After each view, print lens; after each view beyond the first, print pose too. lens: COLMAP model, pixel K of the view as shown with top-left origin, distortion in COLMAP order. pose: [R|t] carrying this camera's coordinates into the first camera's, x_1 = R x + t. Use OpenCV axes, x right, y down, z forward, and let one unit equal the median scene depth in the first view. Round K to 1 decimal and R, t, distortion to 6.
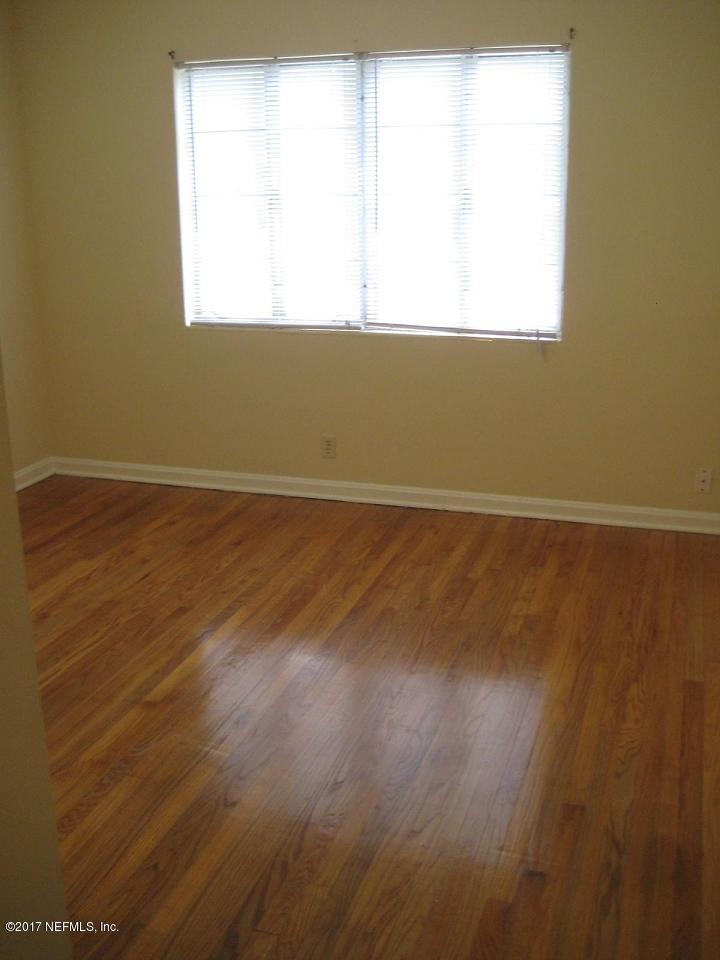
lens RADIAL K [[1017.1, 0, 360.0], [0, 1017.1, 480.0], [0, 0, 1]] dist [-0.087662, -0.003056]
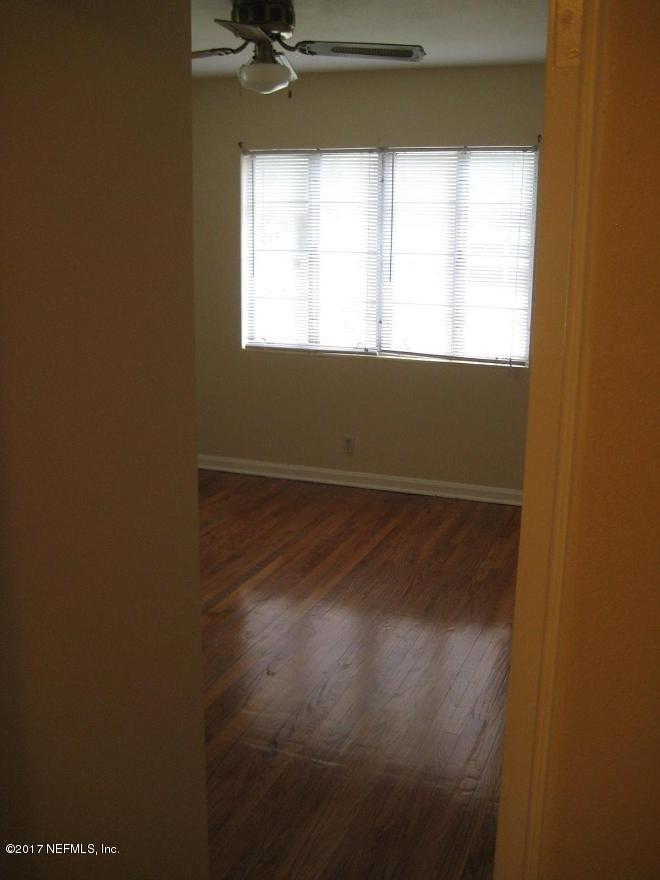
lens RADIAL K [[932.3, 0, 330.0], [0, 932.3, 440.0], [0, 0, 1]] dist [-0.087662, -0.003056]
pose [[0.998145, 0.033109, -0.051101, 0.007052], [-0.036153, 0.997553, -0.059846, 0.037128], [0.048994, 0.061583, 0.996899, -0.204604]]
